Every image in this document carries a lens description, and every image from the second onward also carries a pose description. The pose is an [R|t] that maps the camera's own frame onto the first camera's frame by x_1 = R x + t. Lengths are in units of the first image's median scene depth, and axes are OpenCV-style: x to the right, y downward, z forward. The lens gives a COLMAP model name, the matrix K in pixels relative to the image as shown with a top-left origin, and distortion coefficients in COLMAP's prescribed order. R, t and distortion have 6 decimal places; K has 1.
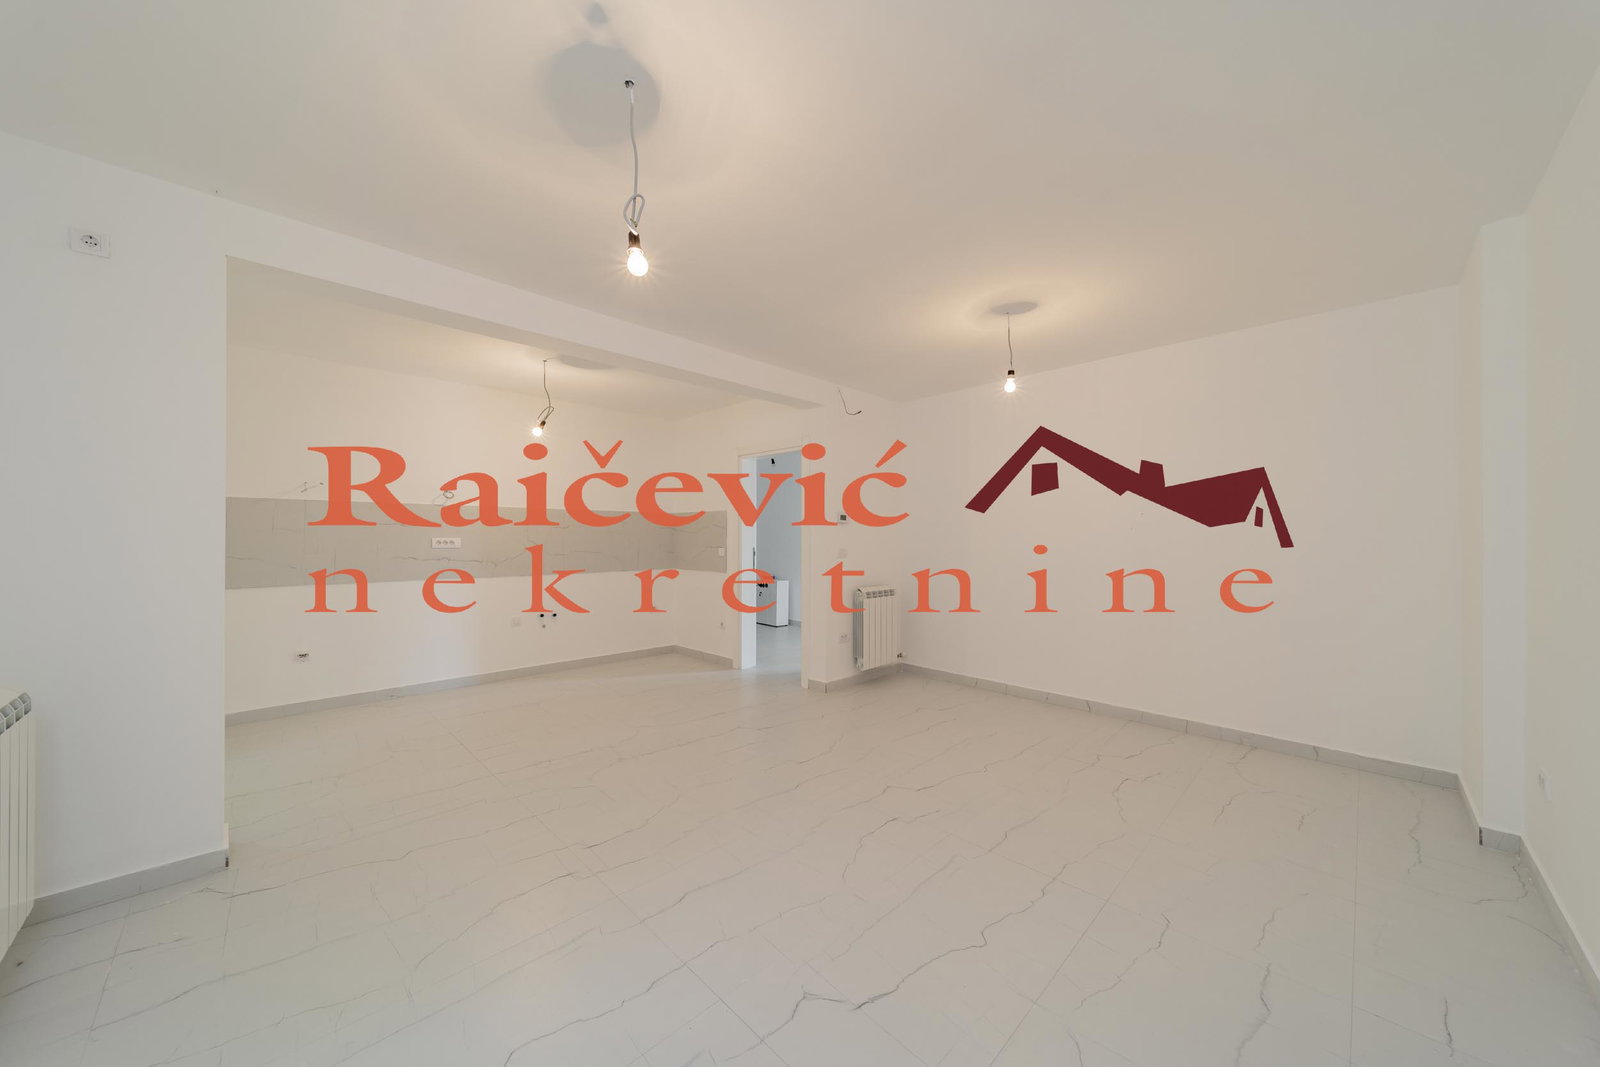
lens RADIAL K [[561.8, 0, 796.0], [0, 561.8, 539.3], [0, 0, 1]] dist [0.000191, -0.000042]
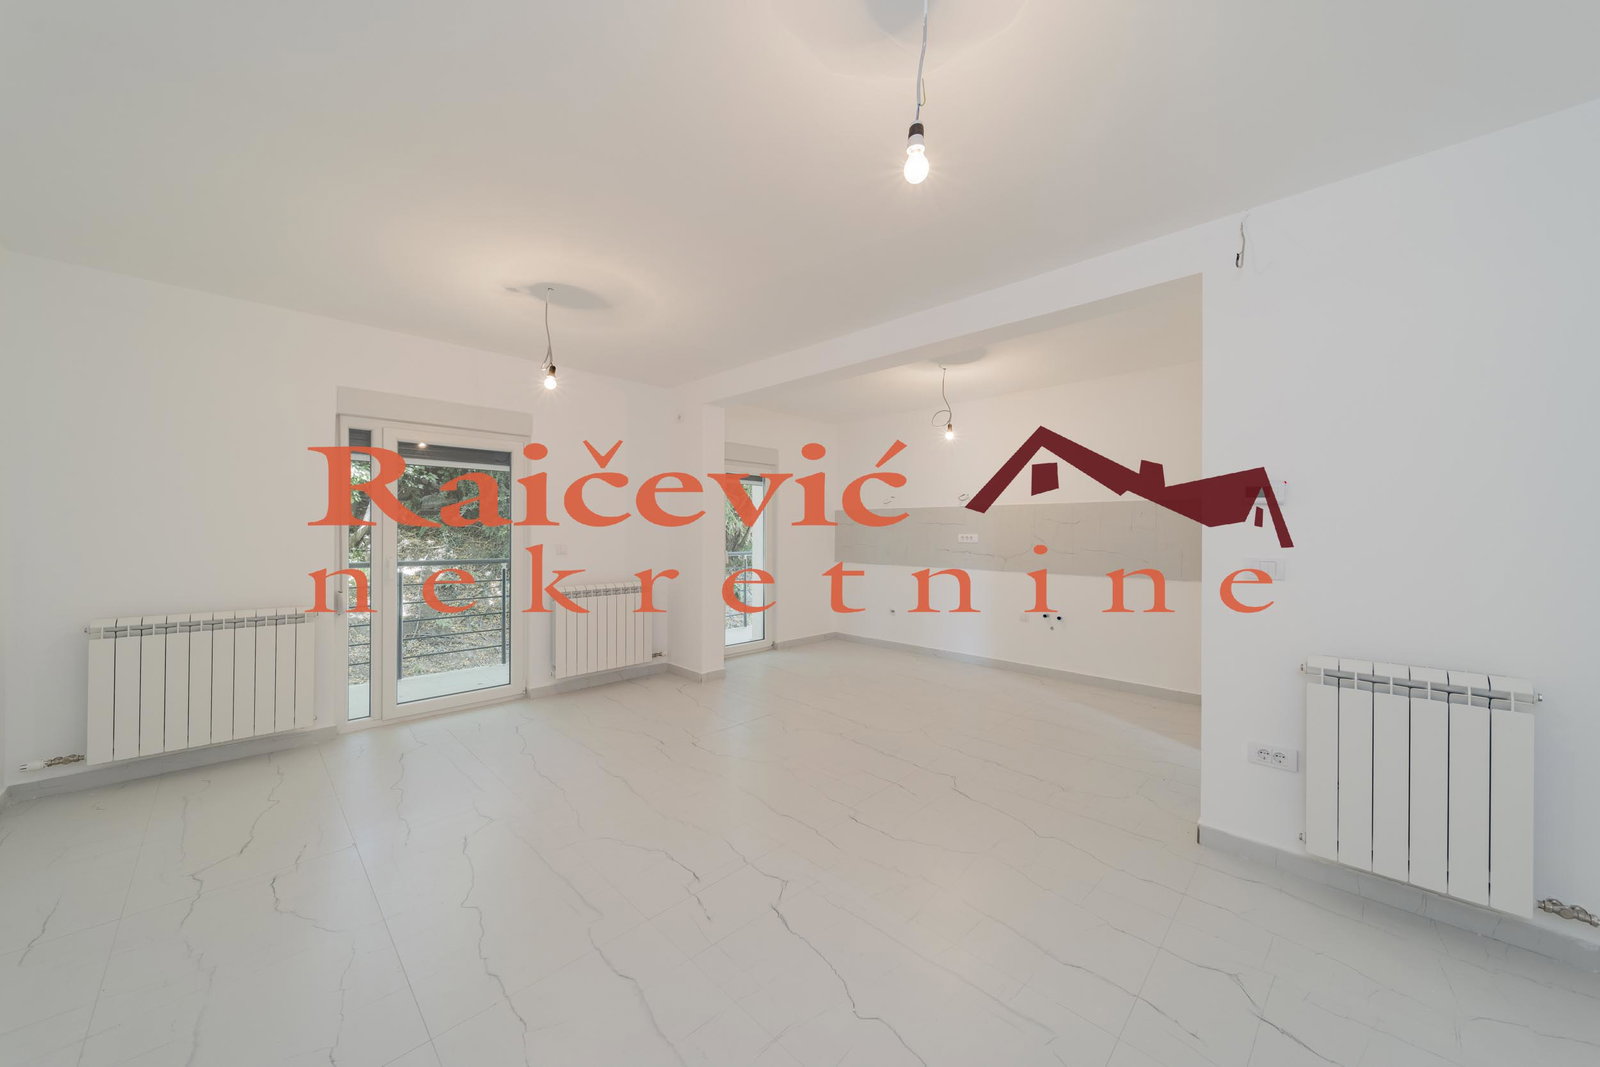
lens RADIAL K [[561.8, 0, 796.0], [0, 561.8, 539.3], [0, 0, 1]] dist [0.000191, -0.000042]
pose [[0.011160, 0.013624, -0.999845, 0.540678], [-0.004694, 0.999897, 0.013572, -0.005412], [0.999927, 0.004542, 0.011223, 0.620523]]
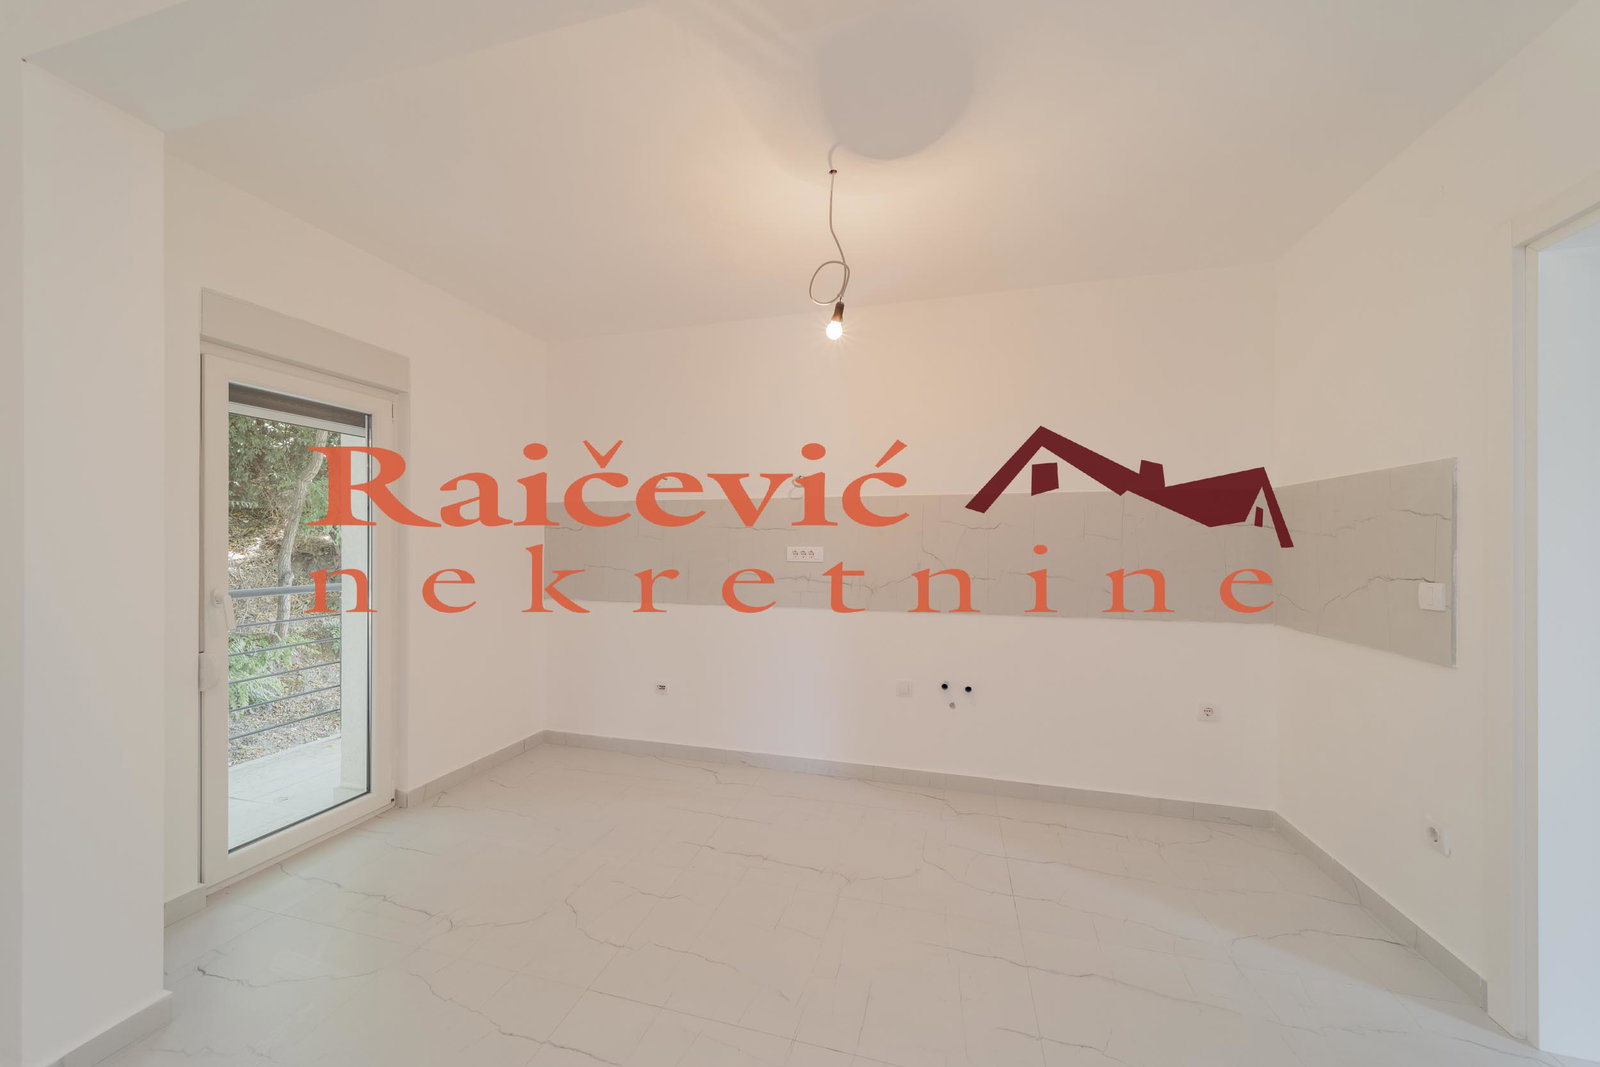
lens RADIAL K [[561.8, 0, 796.0], [0, 561.8, 539.3], [0, 0, 1]] dist [0.000191, -0.000042]
pose [[0.499314, -0.004567, -0.866409, -0.047766], [-0.003471, 0.999968, -0.007271, -0.006078], [0.866414, 0.006638, 0.499282, 0.649416]]
